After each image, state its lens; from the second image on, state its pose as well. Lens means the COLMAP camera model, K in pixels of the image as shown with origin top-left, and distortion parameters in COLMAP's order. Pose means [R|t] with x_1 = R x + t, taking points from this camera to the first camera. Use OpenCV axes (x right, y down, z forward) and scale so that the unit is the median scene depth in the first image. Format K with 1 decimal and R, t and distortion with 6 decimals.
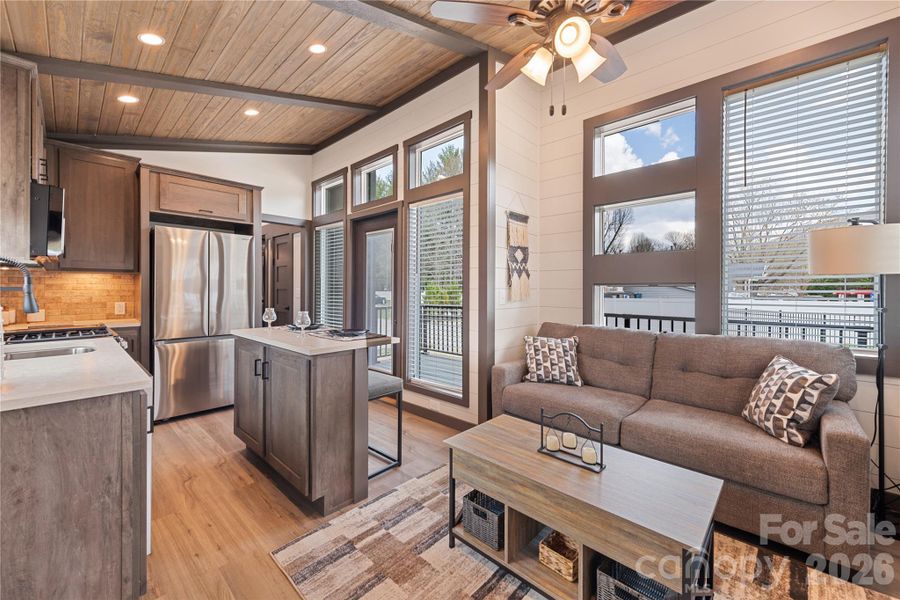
lens RADIAL K [[354.9, 0, 451.7], [0, 354.9, 290.7], [0, 0, 1]] dist [0.003960, -0.001152]
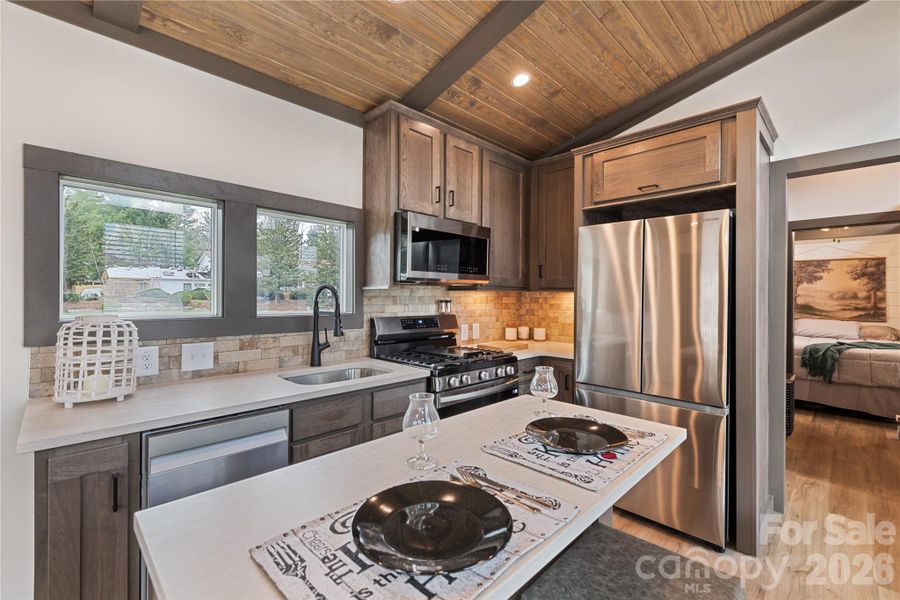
lens RADIAL K [[391.0, 0, 451.3], [0, 391.0, 299.2], [0, 0, 1]] dist [0.003935, -0.000218]
pose [[-0.034057, -0.000754, -0.999420, -0.005420], [-0.010961, 0.999940, -0.000381, -0.027263], [0.999360, 0.010942, -0.034064, 0.718364]]
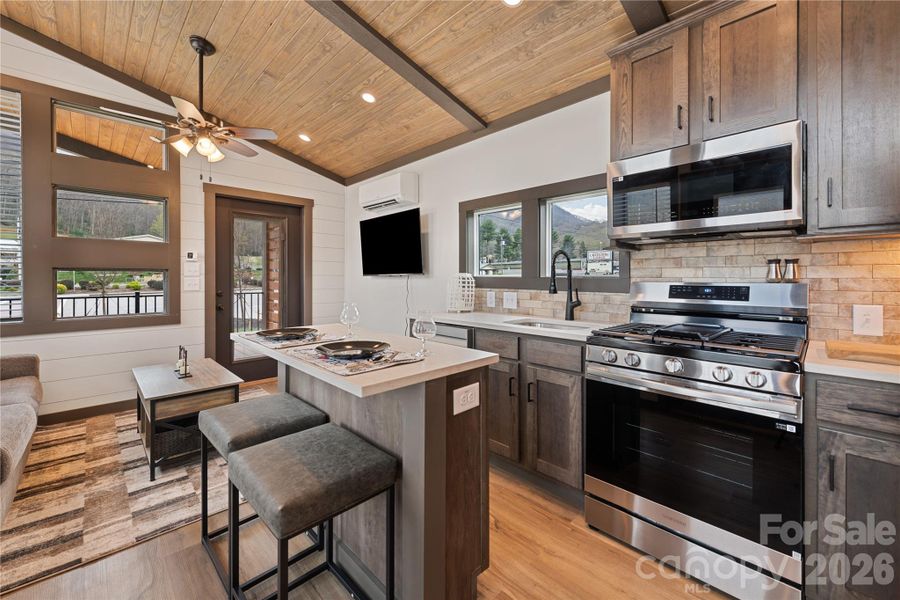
lens RADIAL K [[354.9, 0, 451.2], [0, 354.9, 281.7], [0, 0, 1]] dist [0.003960, -0.001152]
pose [[-0.999346, -0.008965, 0.035018, -0.417910], [-0.008333, 0.999800, 0.018159, -0.001399], [-0.035174, 0.017856, -0.999222, 1.157315]]
